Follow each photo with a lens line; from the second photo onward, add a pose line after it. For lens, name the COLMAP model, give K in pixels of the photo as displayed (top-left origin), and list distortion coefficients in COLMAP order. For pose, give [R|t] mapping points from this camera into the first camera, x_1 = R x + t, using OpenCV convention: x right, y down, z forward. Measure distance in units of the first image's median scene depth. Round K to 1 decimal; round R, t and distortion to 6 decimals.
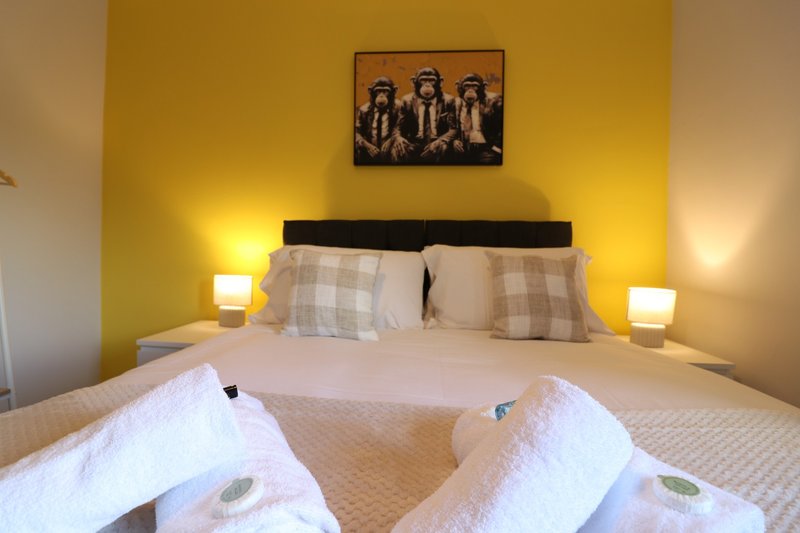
lens RADIAL K [[373.5, 0, 395.9], [0, 373.5, 261.8], [0, 0, 1]] dist [0.012565, -0.016913]
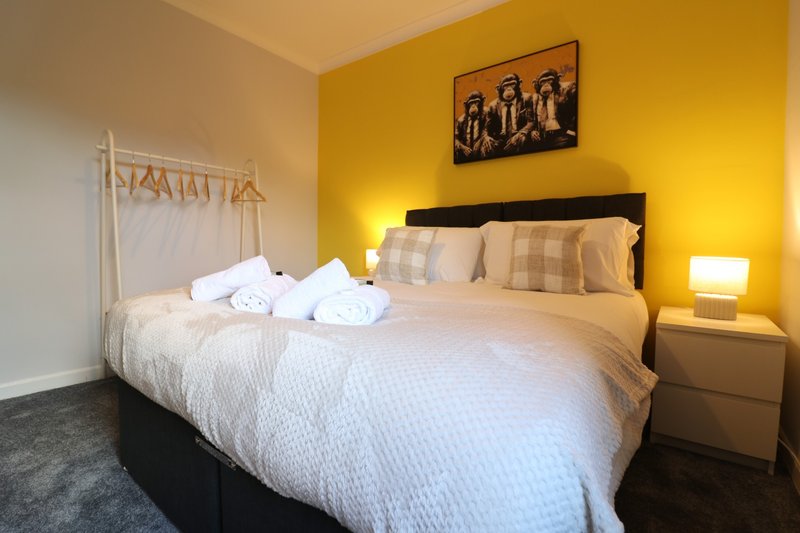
lens RADIAL K [[373.5, 0, 395.9], [0, 373.5, 261.8], [0, 0, 1]] dist [0.012565, -0.016913]
pose [[0.830503, 0.010378, -0.556918, 0.456935], [0.002067, 0.999762, 0.021713, 0.053338], [0.557010, -0.019183, 0.830284, -0.206592]]
